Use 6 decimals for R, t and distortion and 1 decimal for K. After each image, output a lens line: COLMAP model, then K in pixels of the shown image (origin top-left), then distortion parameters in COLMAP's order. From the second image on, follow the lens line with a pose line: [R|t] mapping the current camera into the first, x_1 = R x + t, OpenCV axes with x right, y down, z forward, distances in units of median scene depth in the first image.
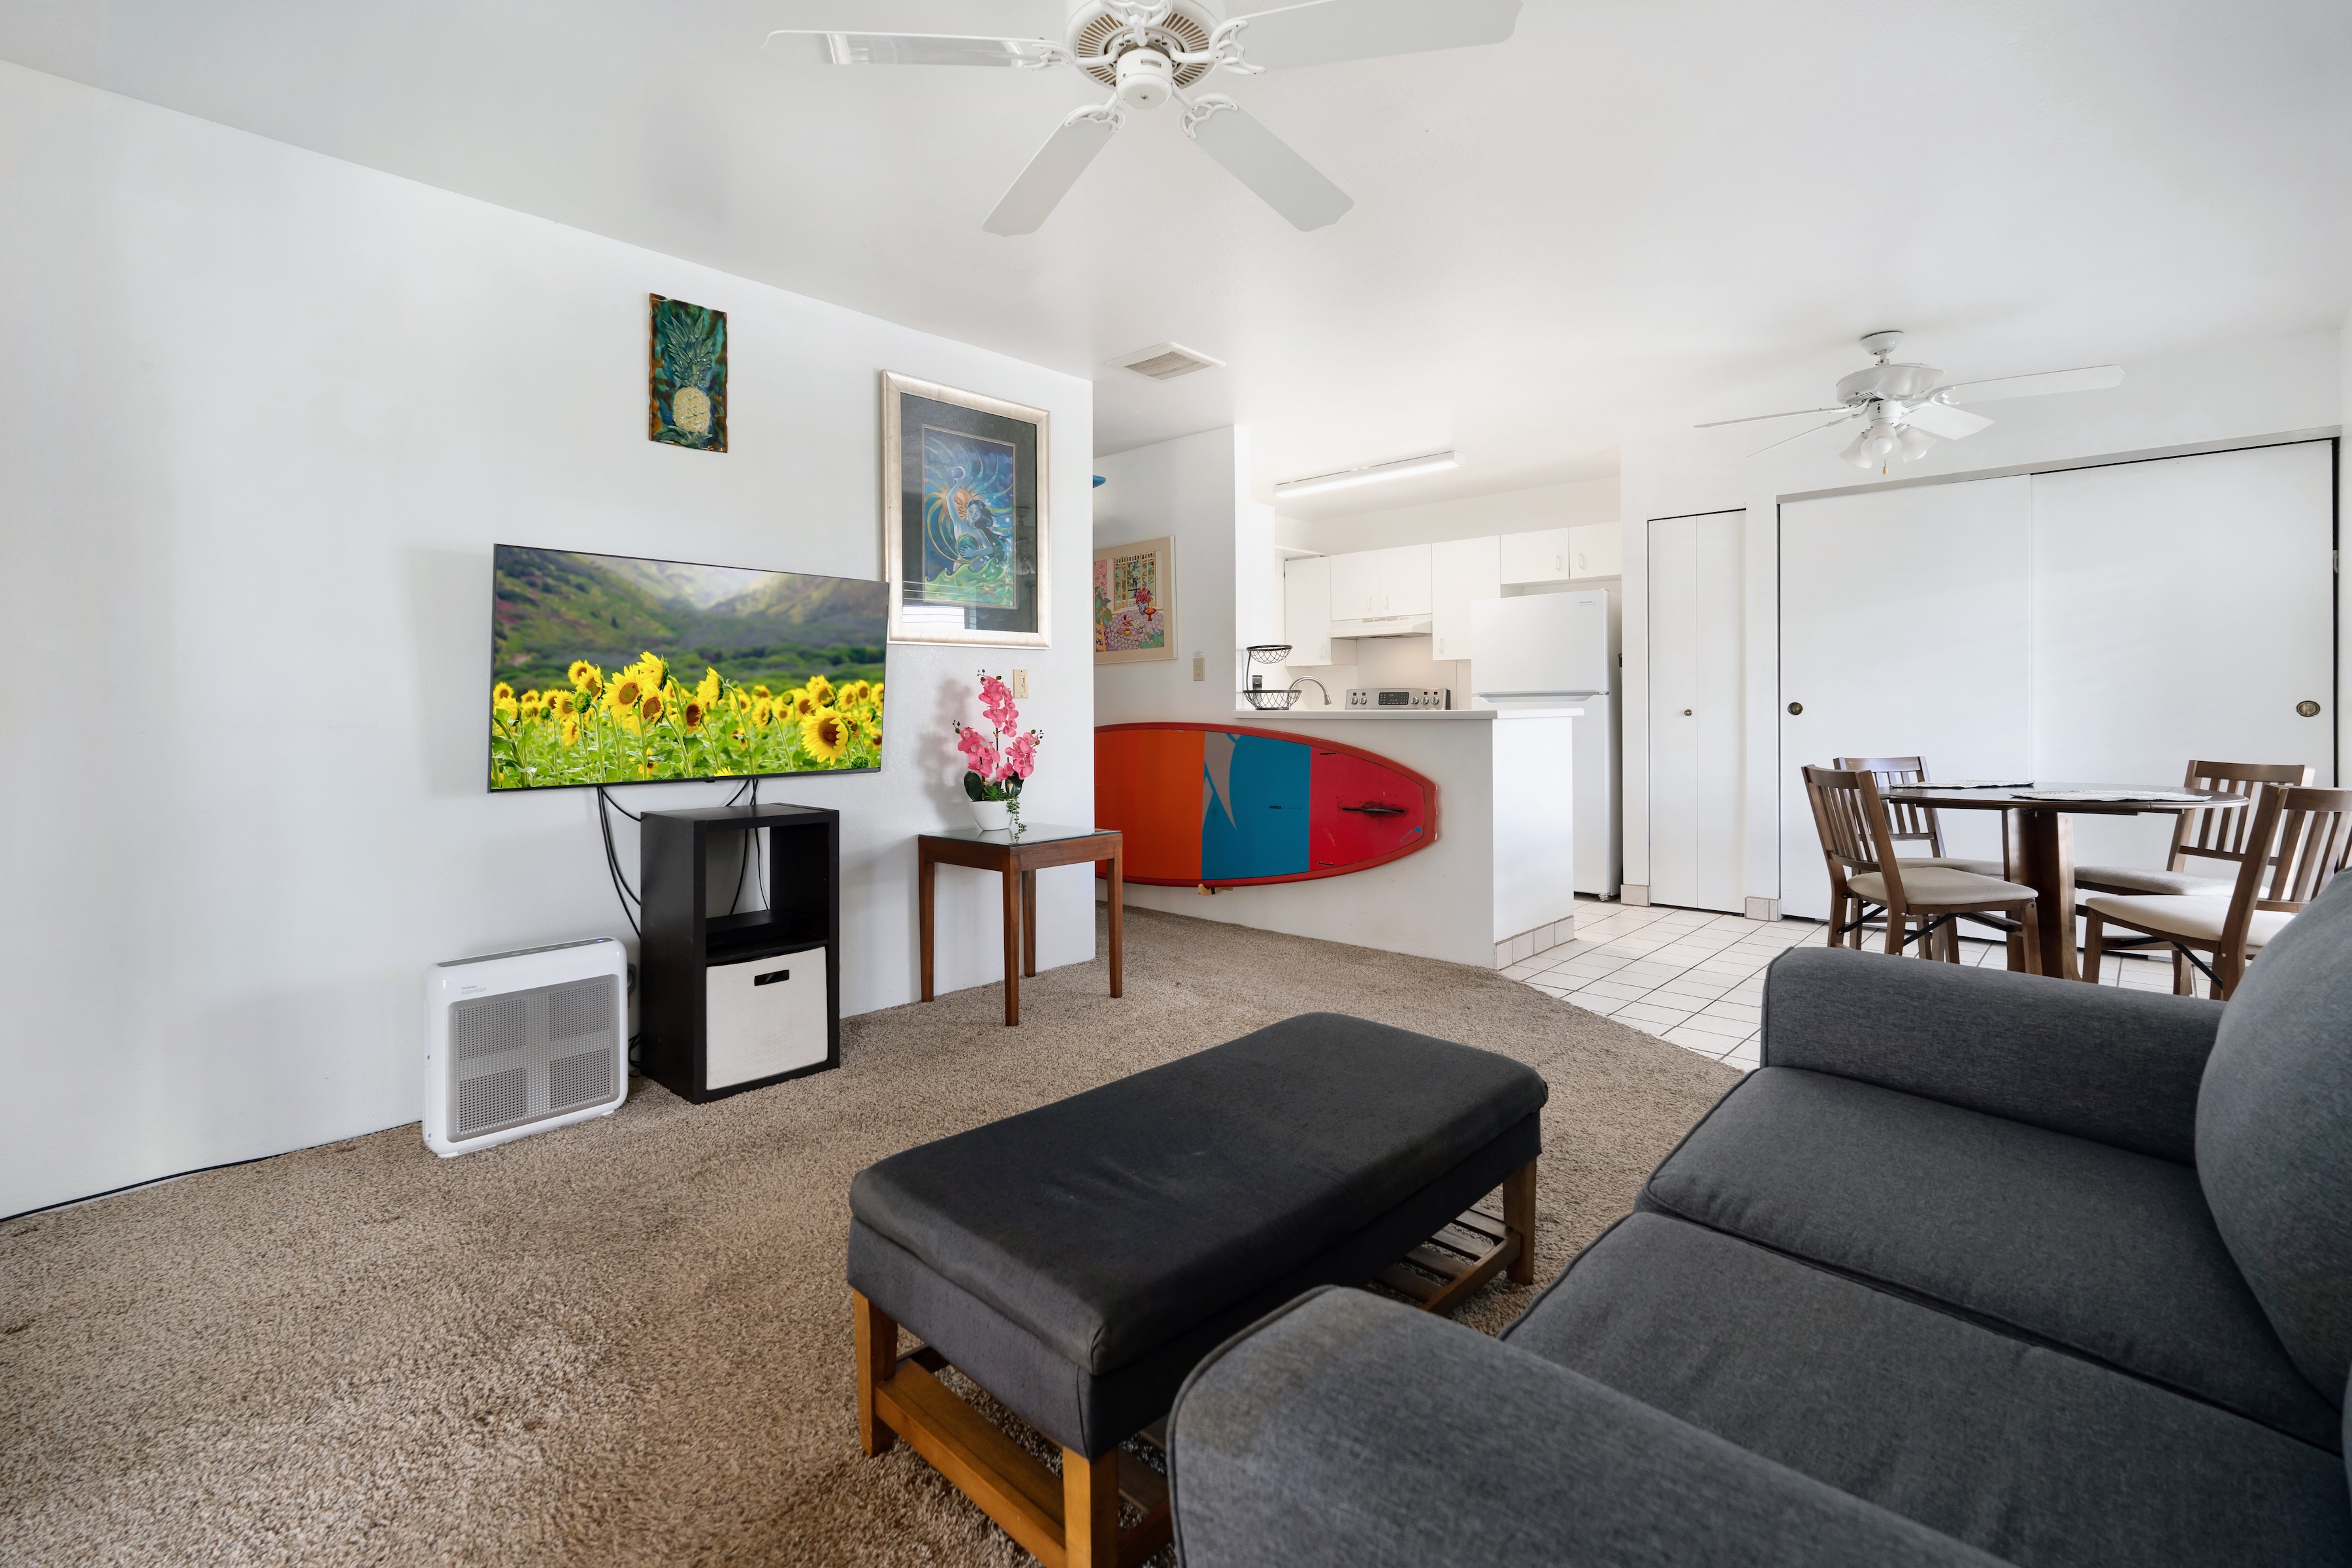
lens RADIAL K [[1084.5, 0, 1135.2], [0, 1084.5, 712.8], [0, 0, 1]] dist [-0.015468, 0.004280]
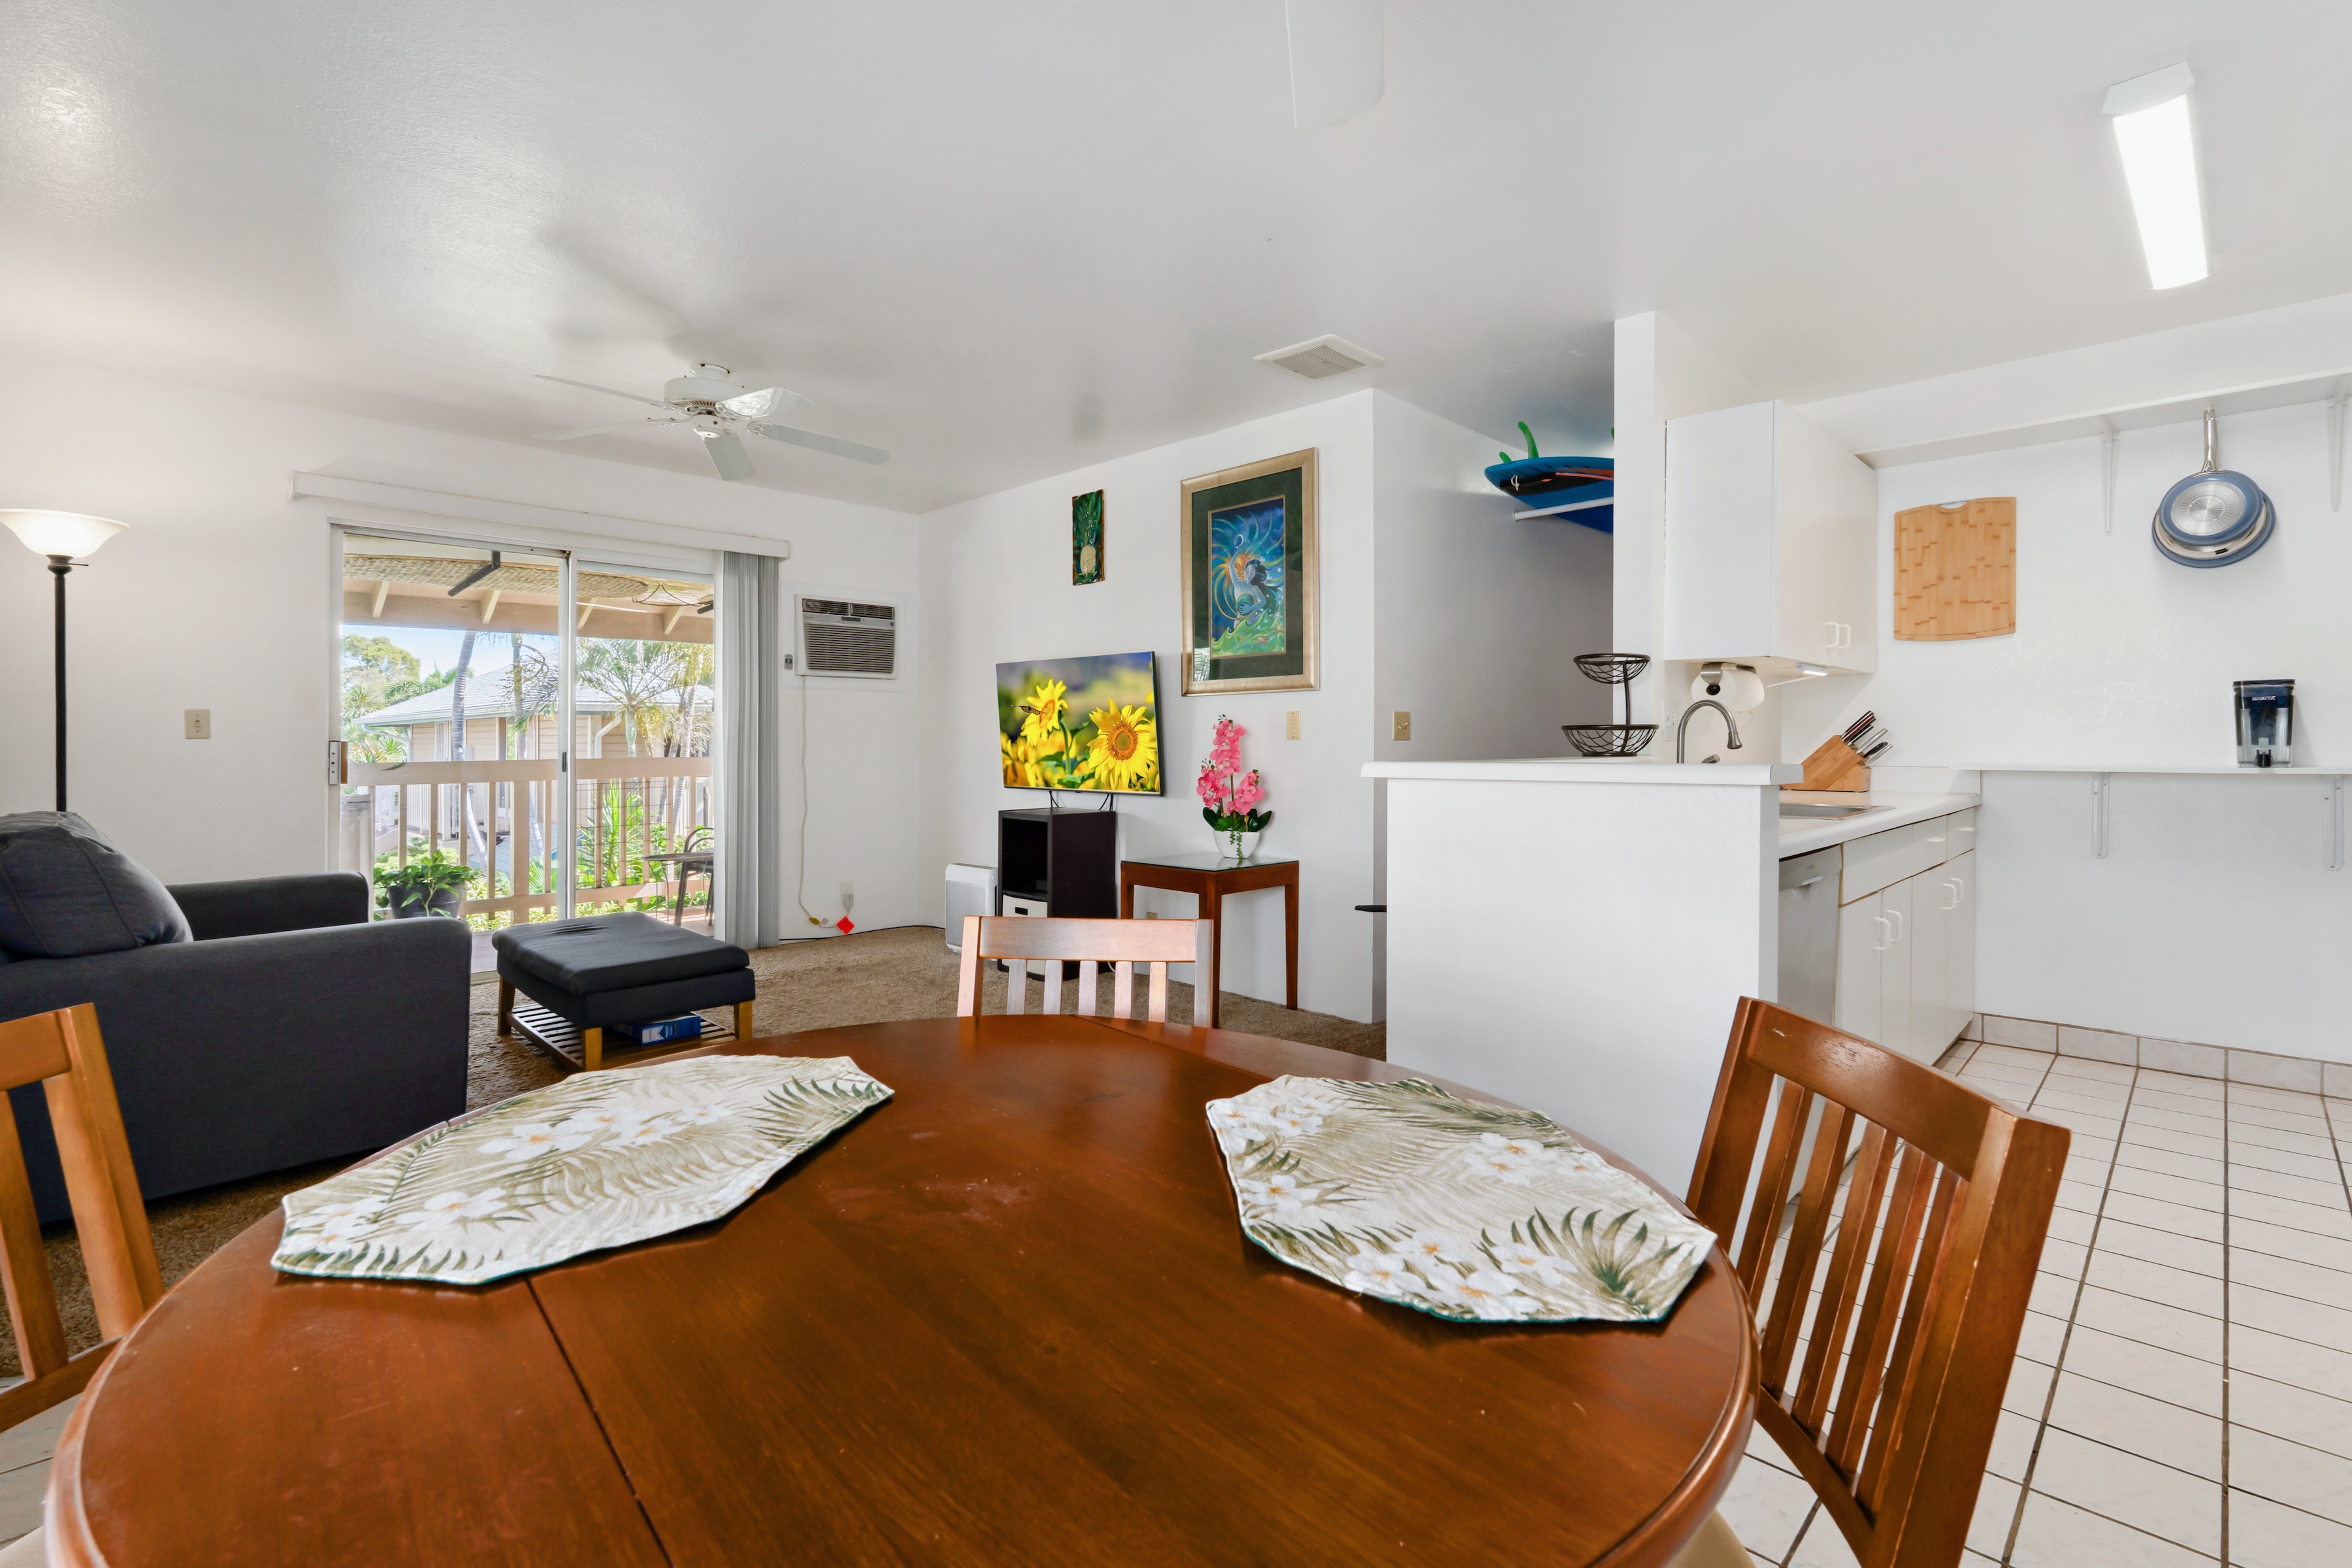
lens RADIAL K [[1084.5, 0, 1181.7], [0, 1084.5, 753.3], [0, 0, 1]] dist [-0.015468, 0.004280]
pose [[-0.012379, 0.019132, -0.999740, 0.985834], [0.002227, 0.999815, 0.019106, -0.019825], [0.999921, -0.001989, -0.012419, 0.953700]]
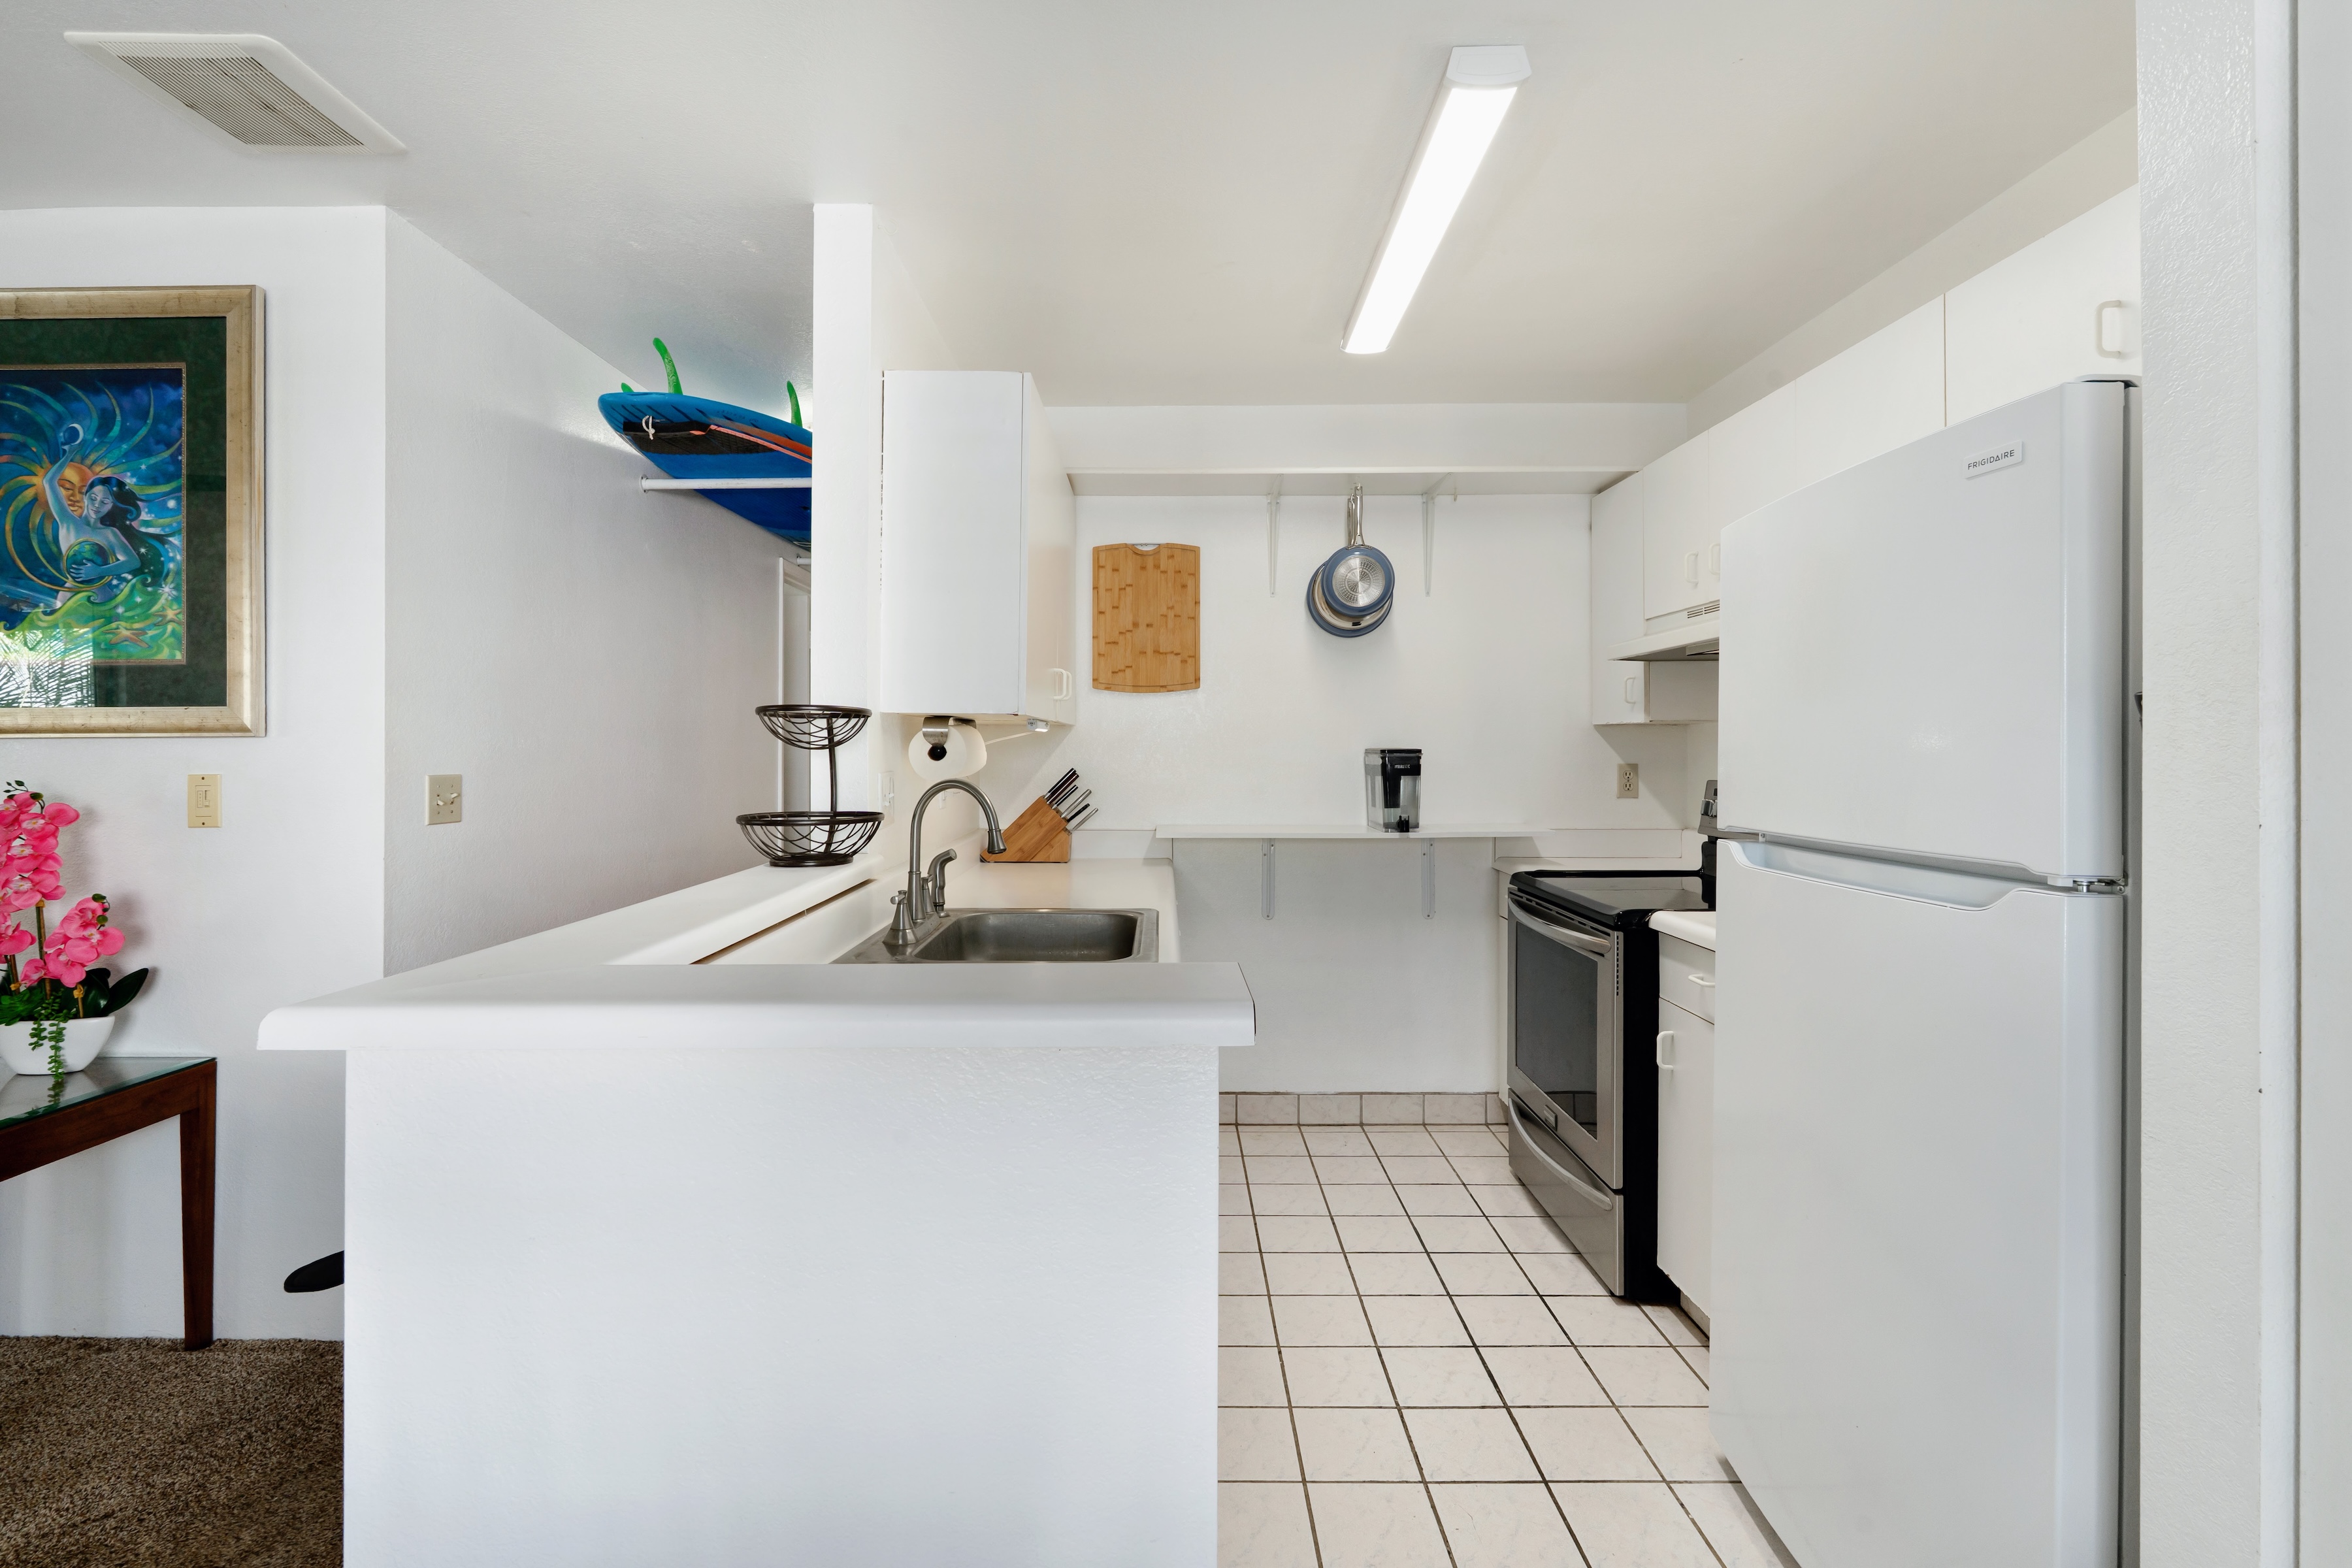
lens RADIAL K [[1125.0, 0, 1183.4], [0, 1125.0, 748.5], [0, 0, 1]] dist [-0.009415, 0.001825]
pose [[0.682955, 0.003798, -0.730450, 0.677214], [-0.006888, 0.999976, -0.001241, -0.058370], [0.730428, 0.005879, 0.682965, 1.027929]]
